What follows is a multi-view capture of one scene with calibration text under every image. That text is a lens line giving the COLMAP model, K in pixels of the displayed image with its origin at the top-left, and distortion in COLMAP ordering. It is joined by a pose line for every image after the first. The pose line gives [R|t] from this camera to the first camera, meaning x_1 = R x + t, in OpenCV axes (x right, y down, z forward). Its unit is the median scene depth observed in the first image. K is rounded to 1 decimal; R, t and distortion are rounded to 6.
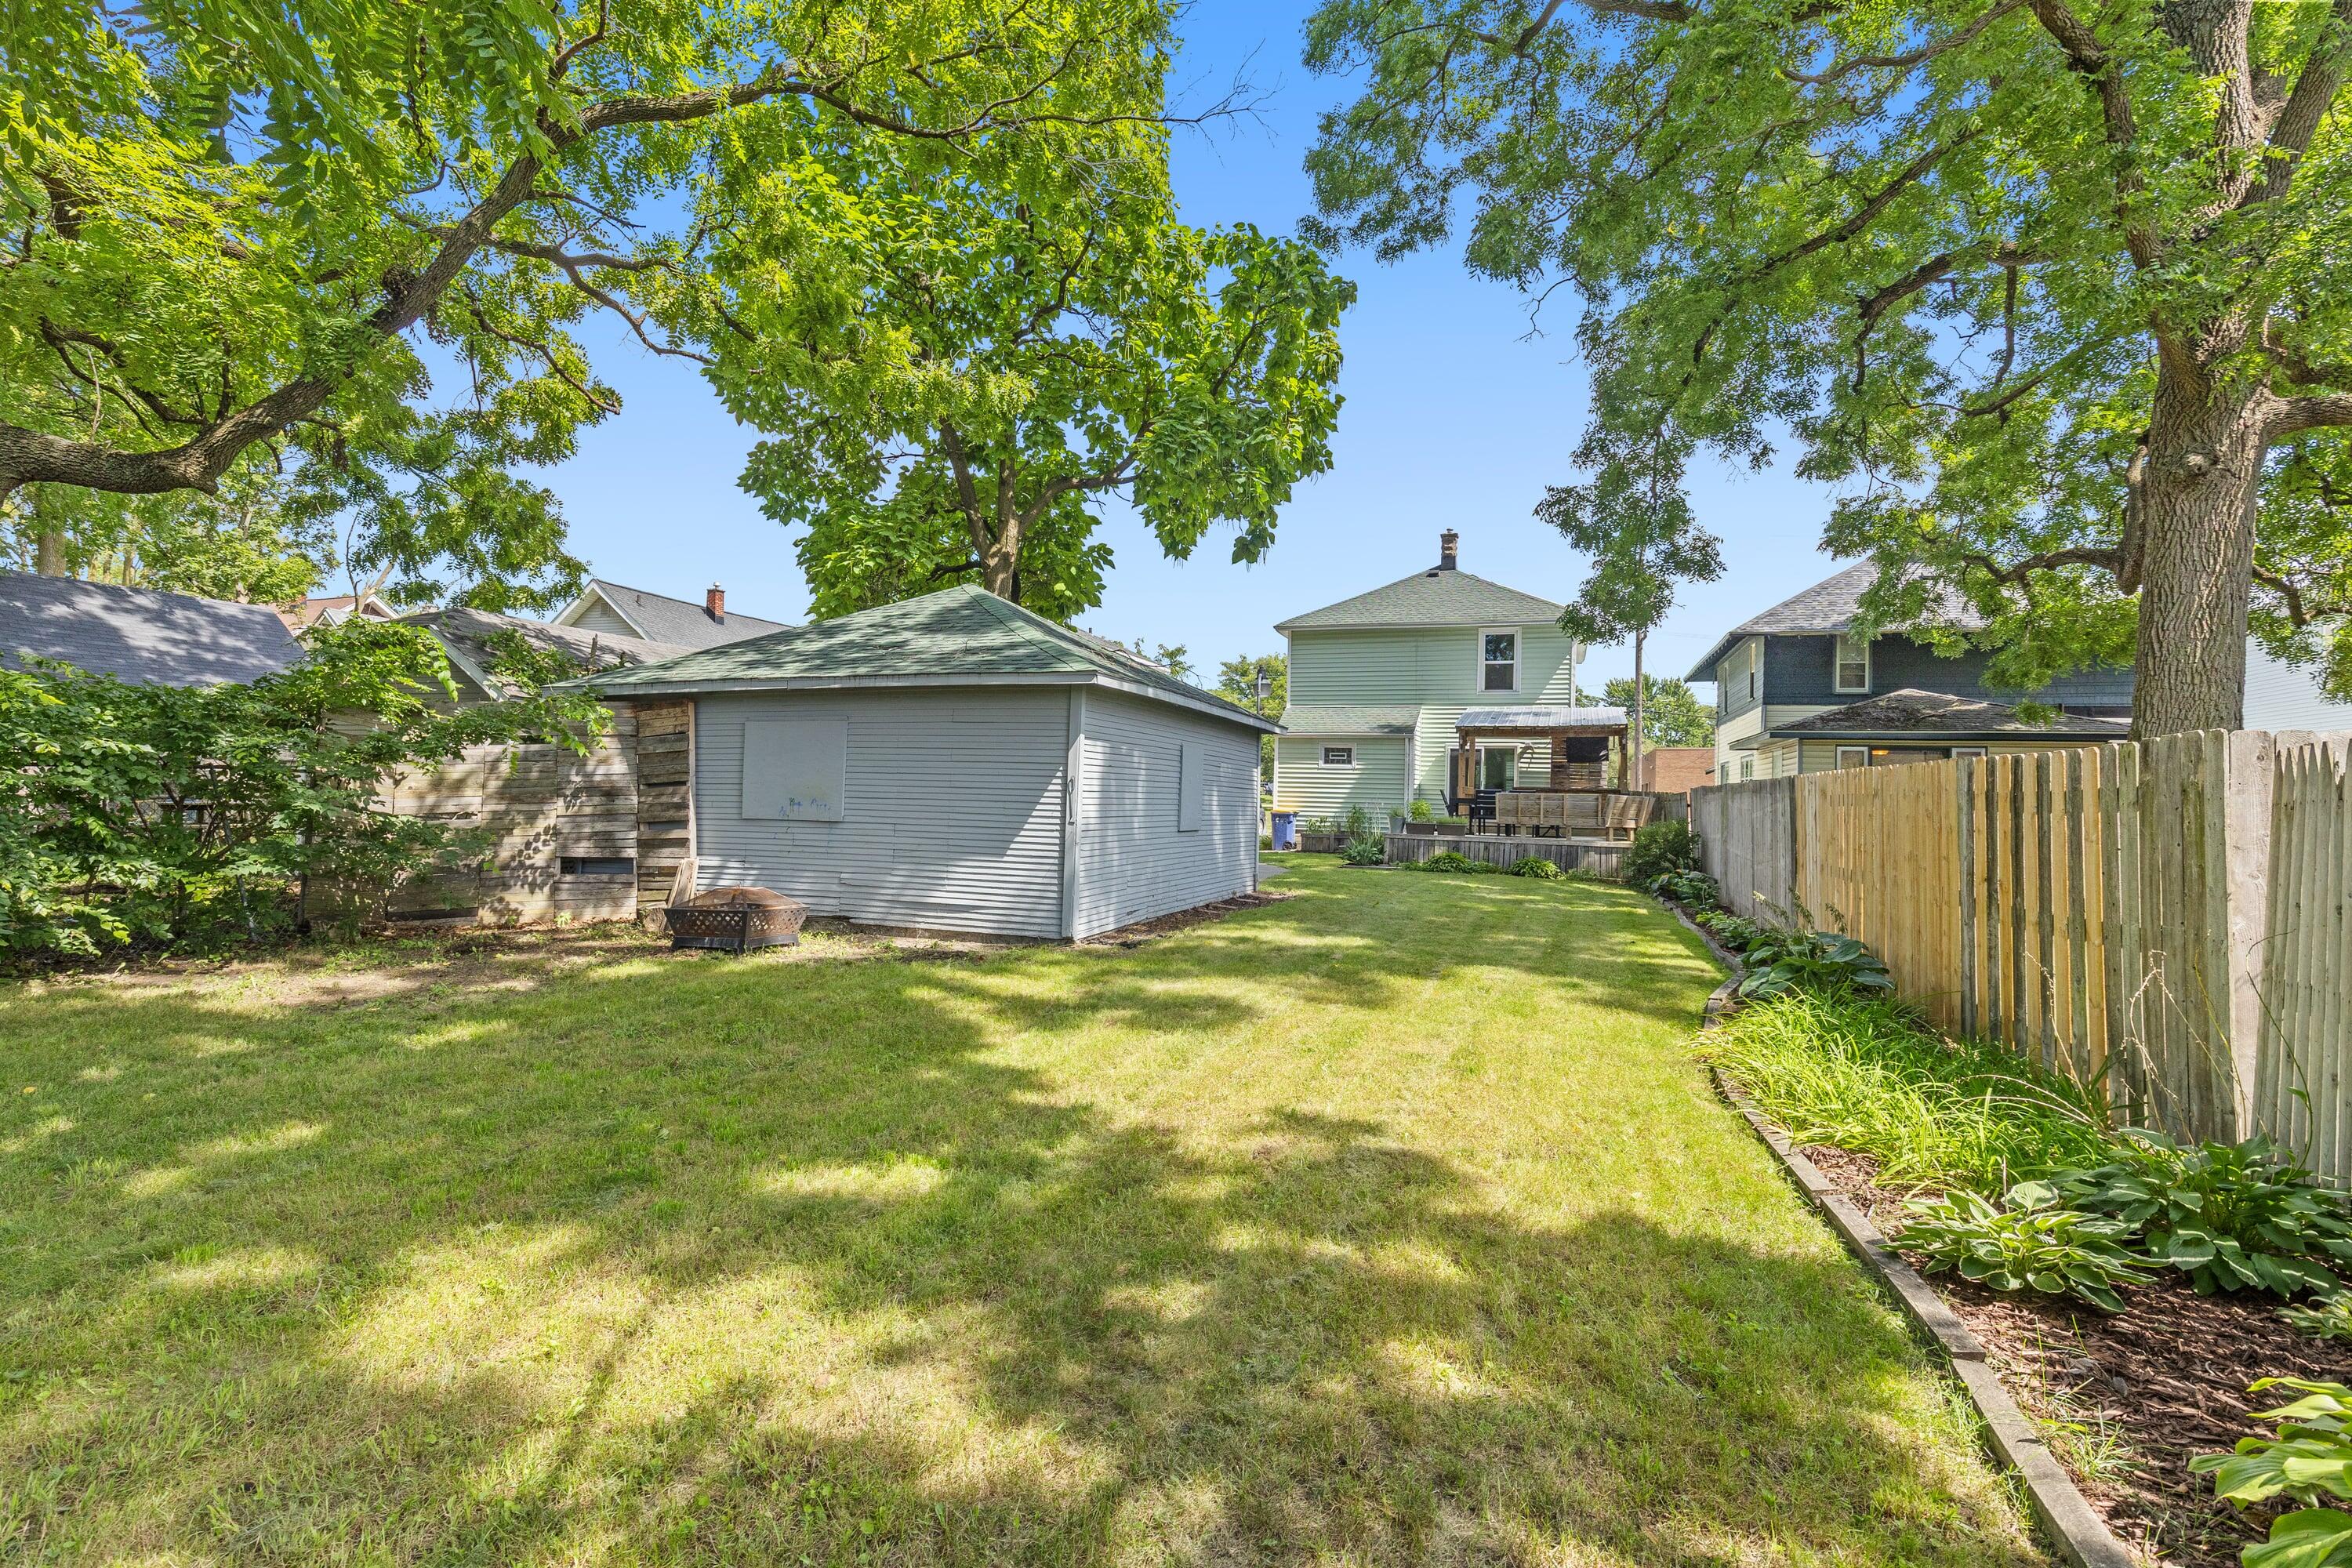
lens RADIAL K [[1060.9, 0, 1169.6], [0, 1060.9, 772.3], [0, 0, 1]] dist [-0.004862, 0.001288]
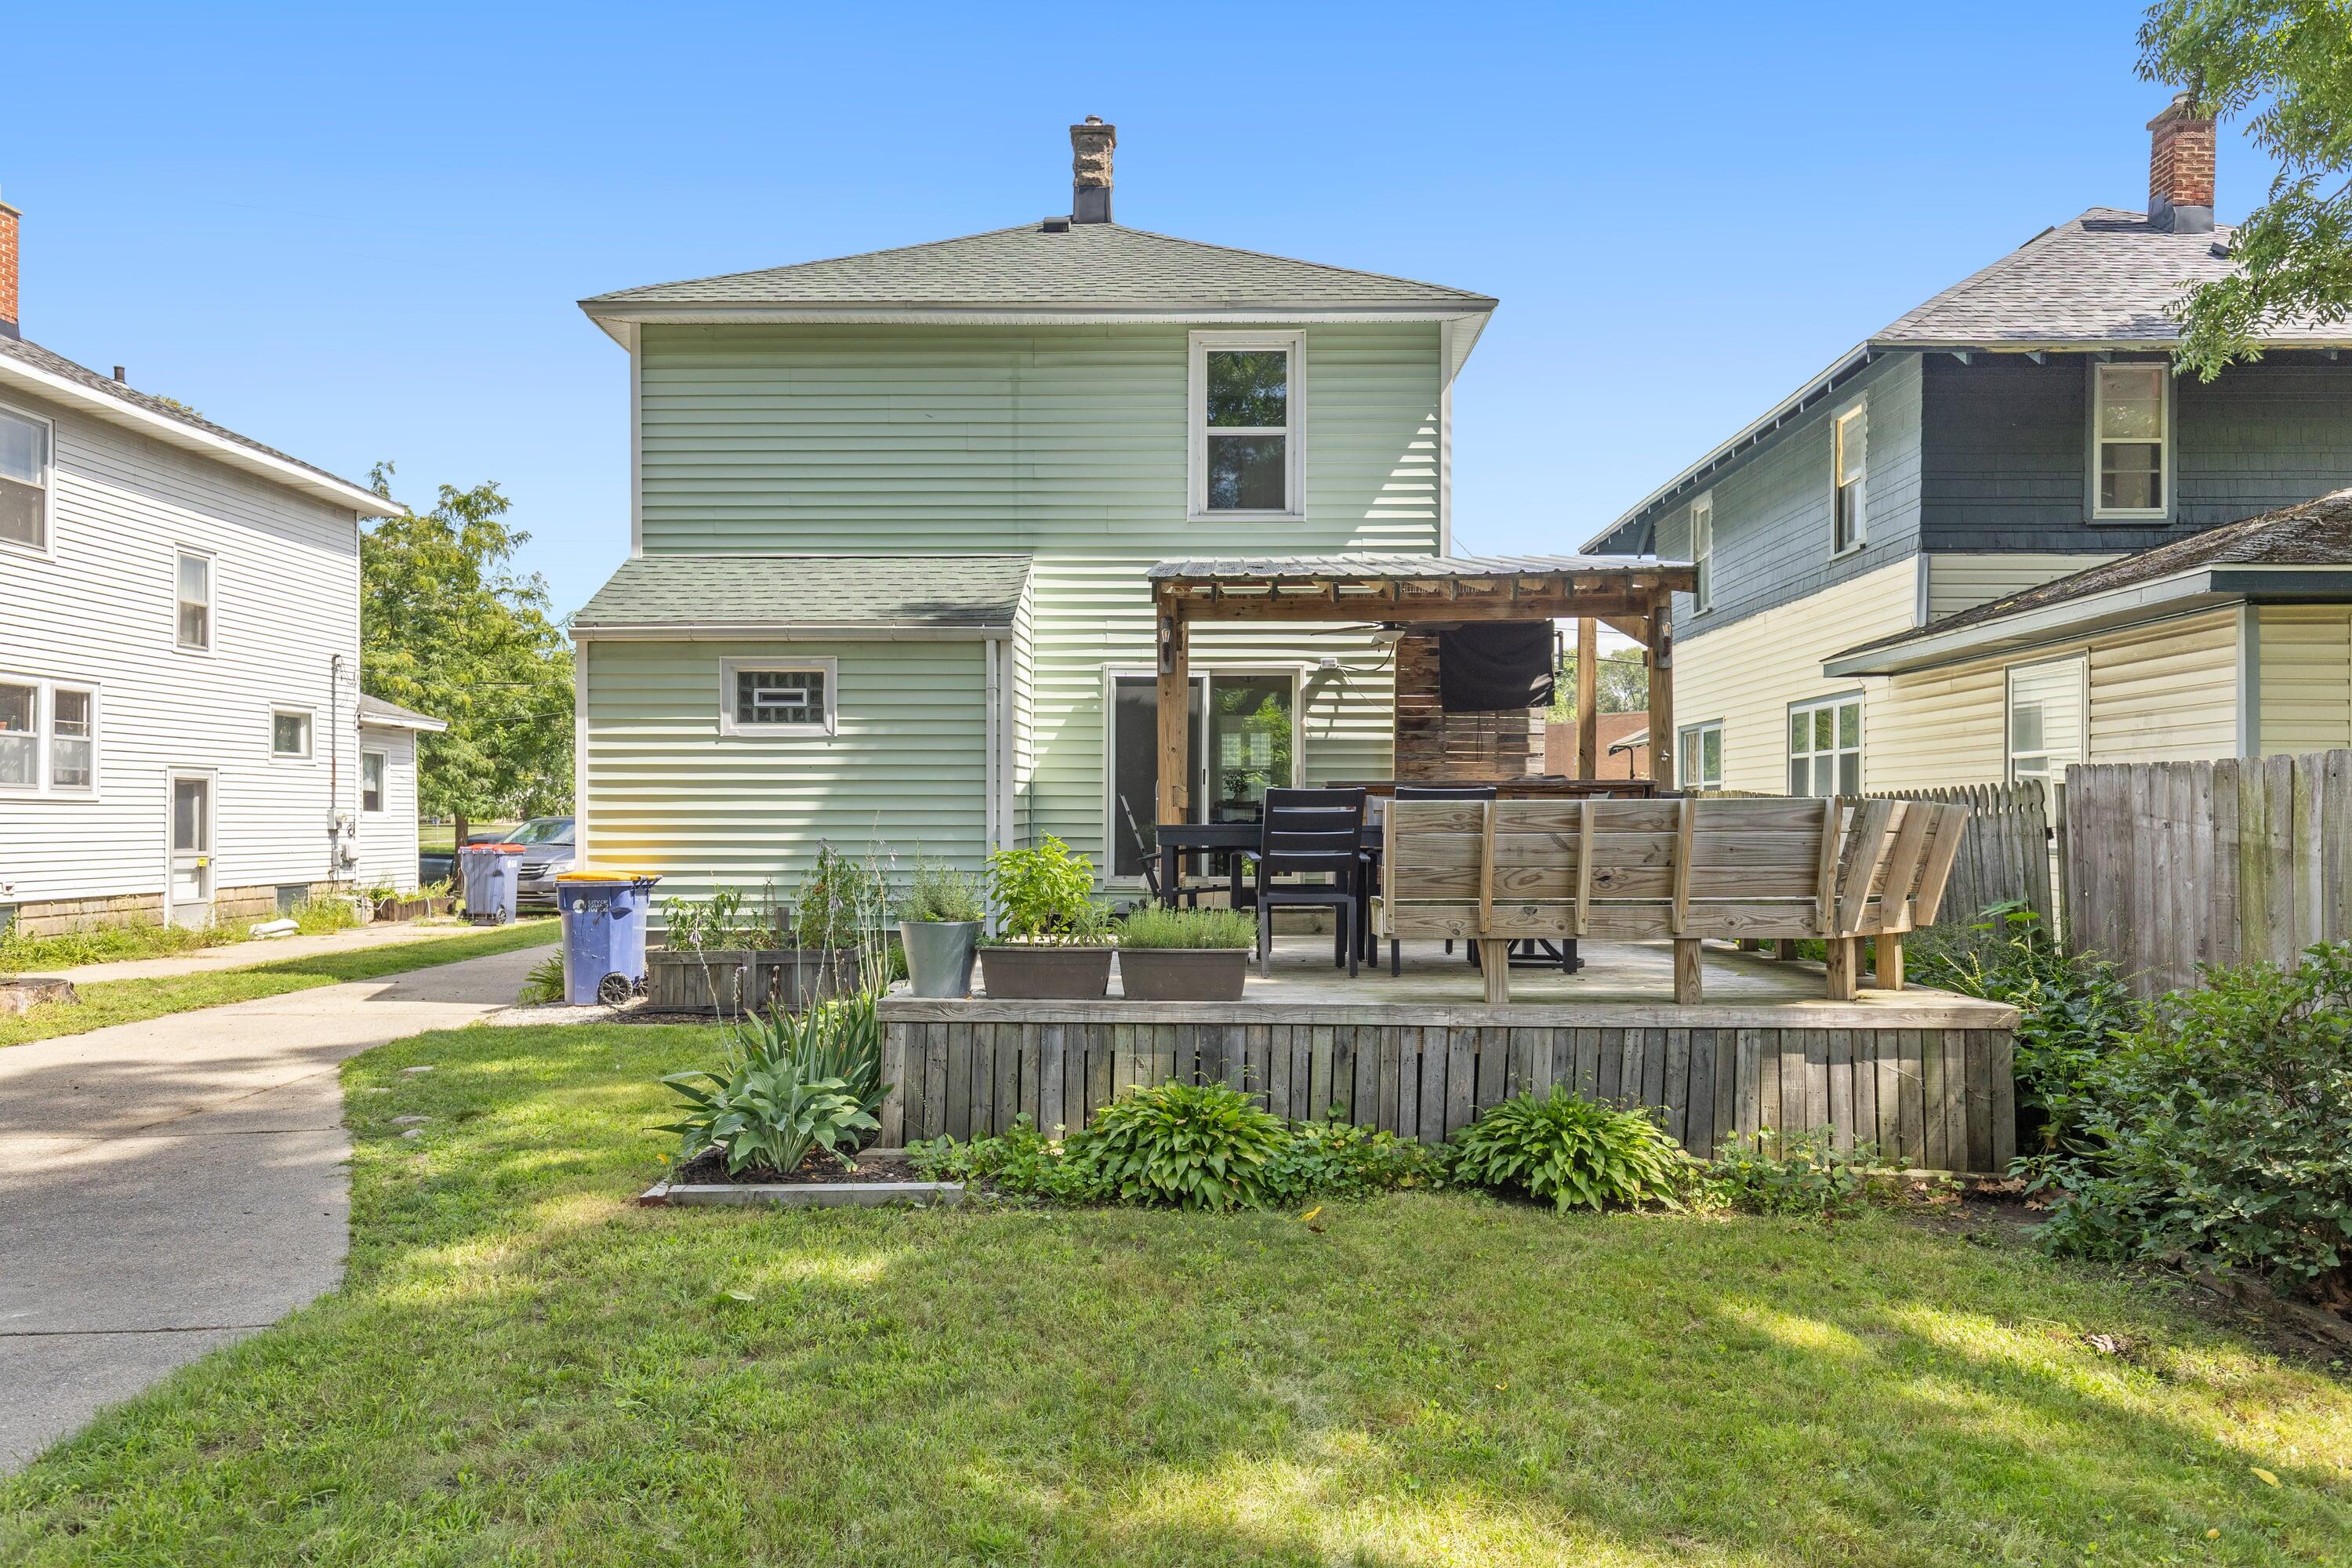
lens RADIAL K [[1583.5, 0, 1176.3], [0, 1583.5, 792.7], [0, 0, 1]] dist [0.001086, -0.000115]
pose [[0.946594, -0.020464, 0.321777, 0.123352], [0.017355, 0.999771, 0.012528, 0.009821], [-0.321960, -0.006274, 0.946733, 0.533785]]
